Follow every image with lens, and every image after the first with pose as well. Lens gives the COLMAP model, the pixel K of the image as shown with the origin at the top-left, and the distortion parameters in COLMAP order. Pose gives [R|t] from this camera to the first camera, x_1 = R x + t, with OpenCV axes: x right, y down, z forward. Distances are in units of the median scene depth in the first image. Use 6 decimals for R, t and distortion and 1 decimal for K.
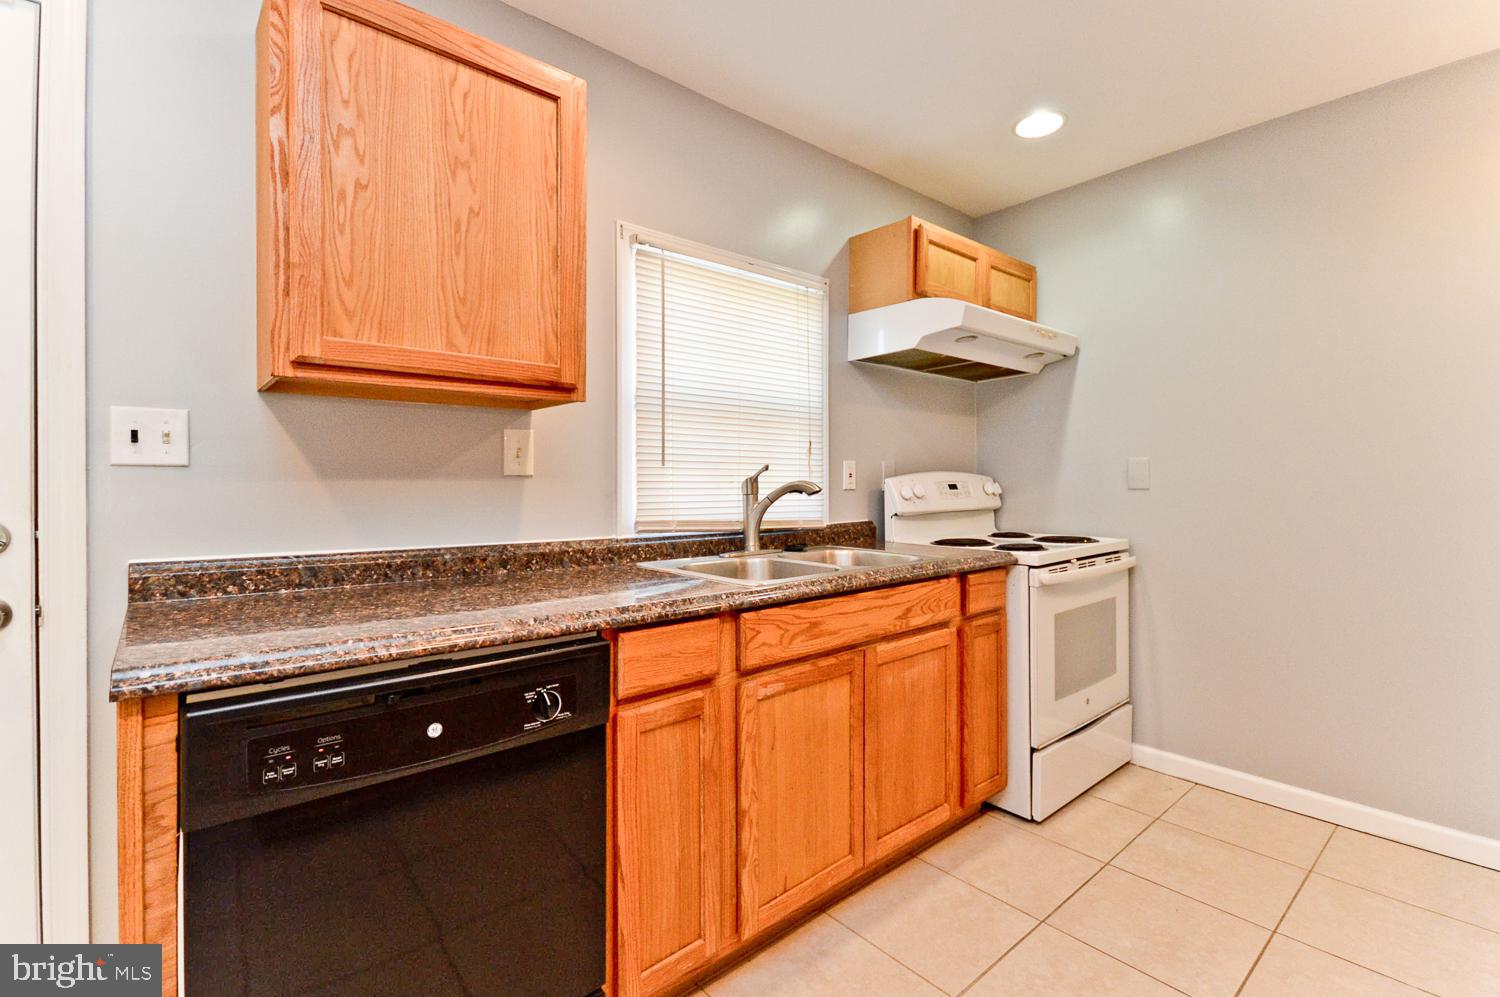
lens RADIAL K [[671.6, 0, 750.3], [0, 671.6, 479.8], [0, 0, 1]] dist [0.010116, 0.000328]
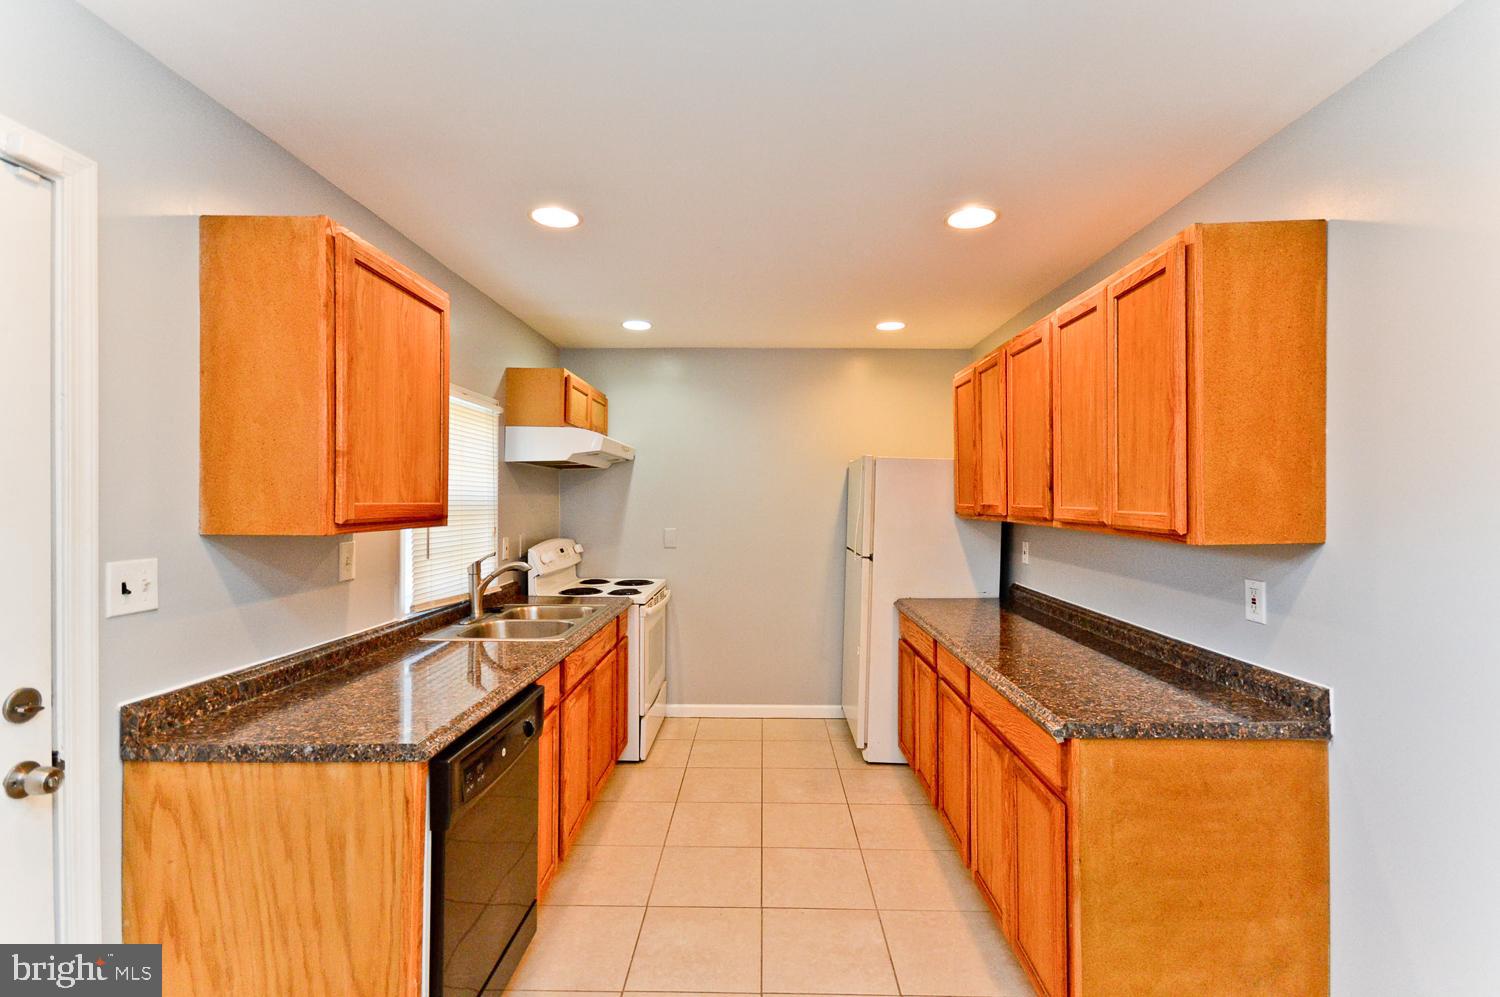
lens RADIAL K [[675.0, 0, 750.0], [0, 675.0, 498.5], [0, 0, 1]] dist [0.000392, -0.000333]
pose [[0.664358, 0.005074, 0.747397, -0.713264], [-0.005511, 0.999983, -0.001890, -0.143043], [-0.747394, -0.002863, 0.664375, -0.316236]]
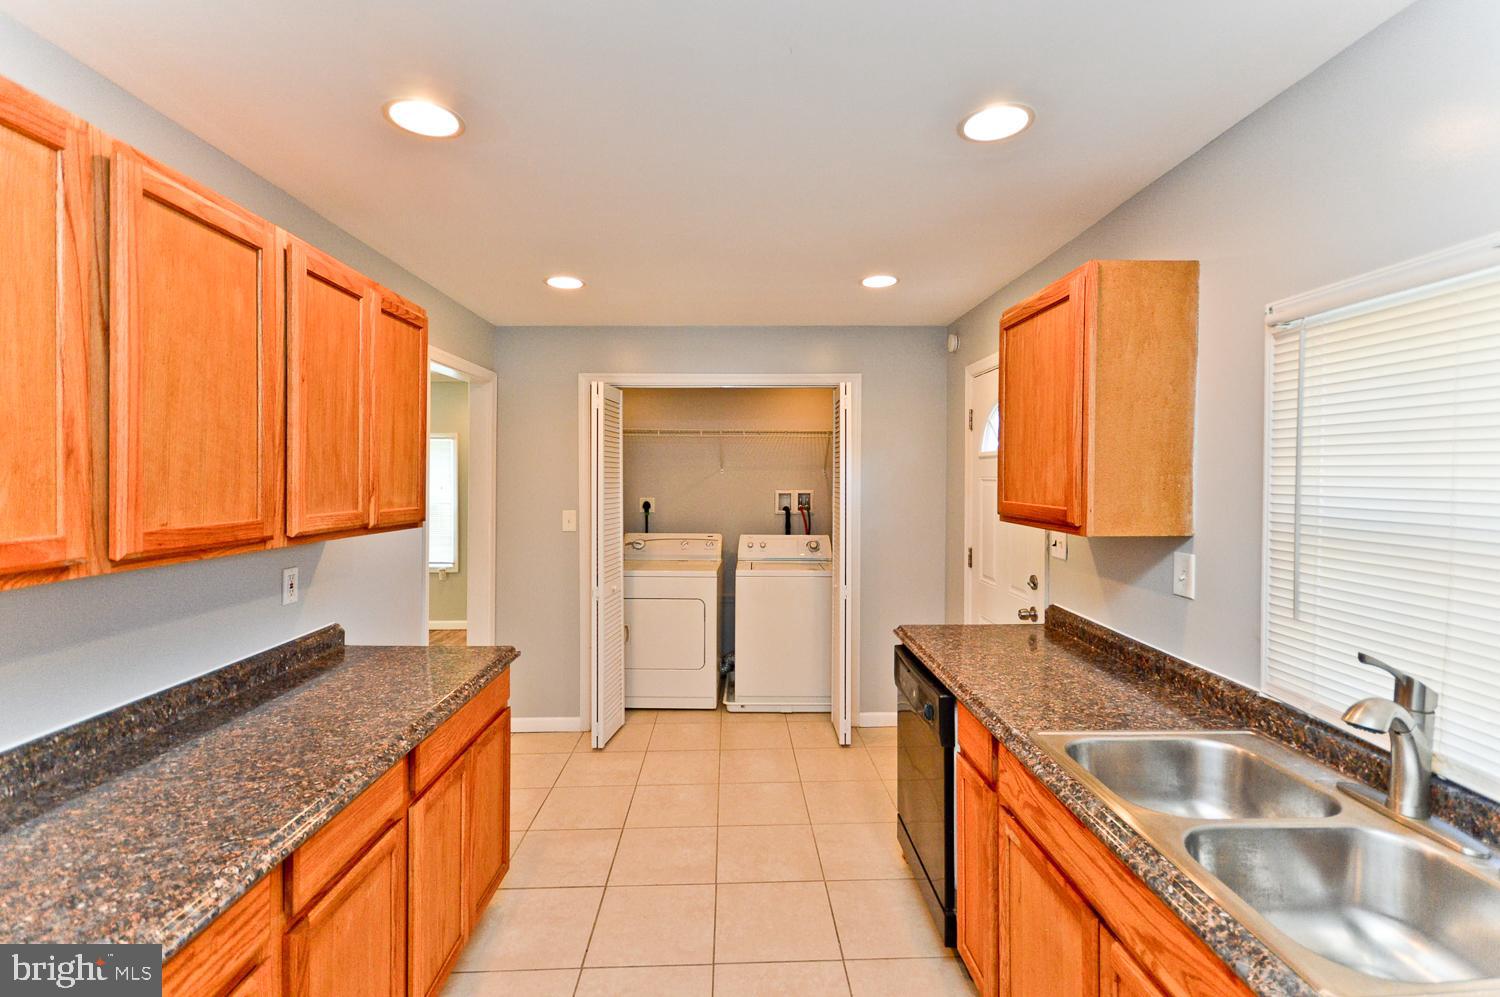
lens RADIAL K [[653.7, 0, 760.2], [0, 653.7, 481.9], [0, 0, 1]] dist [0.011242, 0.000186]
pose [[-0.615299, 0.009230, -0.788240, 0.822372], [0.001011, 0.999940, 0.010919, -0.184831], [0.788293, 0.005921, -0.615271, 1.031350]]
